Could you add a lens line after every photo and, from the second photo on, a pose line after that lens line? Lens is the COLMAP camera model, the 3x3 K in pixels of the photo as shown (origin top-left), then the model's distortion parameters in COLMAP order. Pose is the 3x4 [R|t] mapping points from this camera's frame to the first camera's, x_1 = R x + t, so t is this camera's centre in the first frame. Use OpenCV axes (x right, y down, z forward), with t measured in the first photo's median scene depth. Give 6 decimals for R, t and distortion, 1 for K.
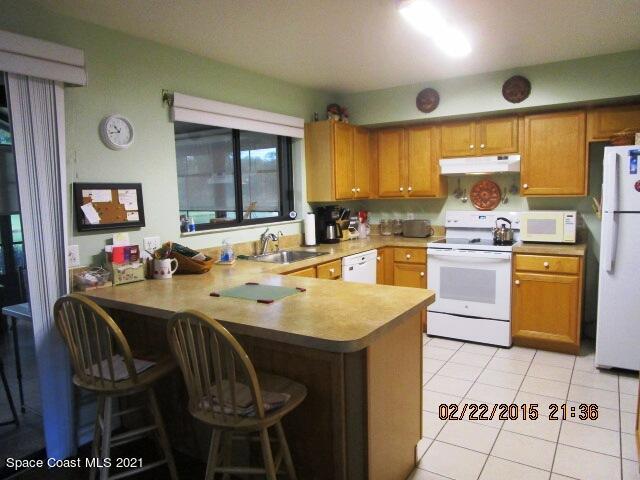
lens RADIAL K [[453.2, 0, 320.0], [0, 453.2, 240.0], [0, 0, 1]] dist [-0.031383, 0.009456]
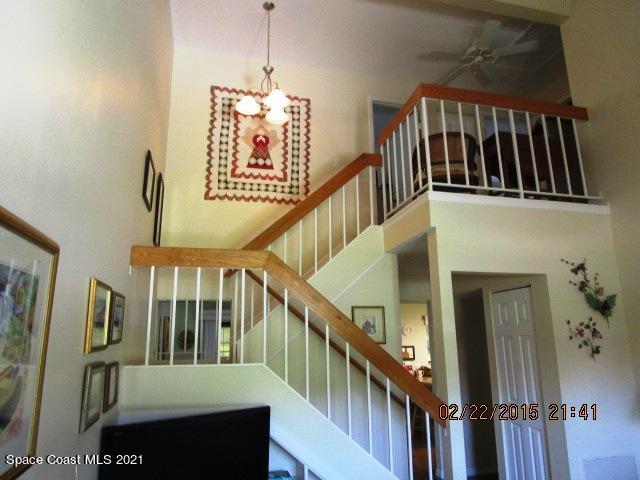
lens RADIAL K [[453.2, 0, 320.0], [0, 453.2, 240.0], [0, 0, 1]] dist [-0.031383, 0.009456]
pose [[0.728422, -0.133876, -0.671922, 1.424161], [-0.081837, 0.956700, -0.279335, 0.109600], [0.680224, 0.258461, 0.685925, -1.918711]]
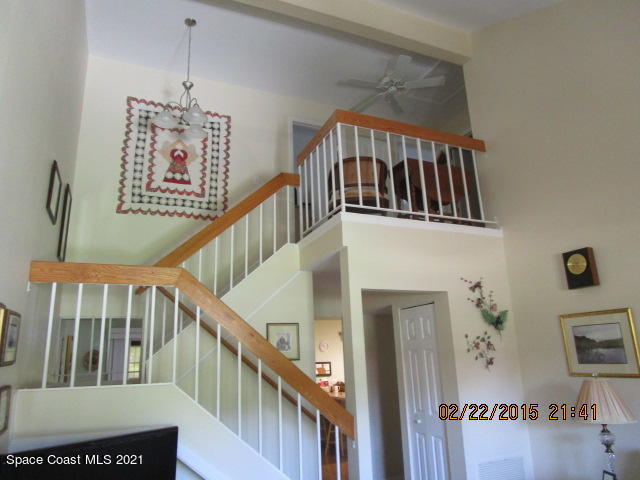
lens RADIAL K [[453.2, 0, 320.0], [0, 453.2, 240.0], [0, 0, 1]] dist [-0.031383, 0.009456]
pose [[0.833793, -0.142232, -0.533441, 1.460128], [-0.046739, 0.944589, -0.324912, 0.112454], [0.550095, 0.295842, 0.780944, -1.926856]]
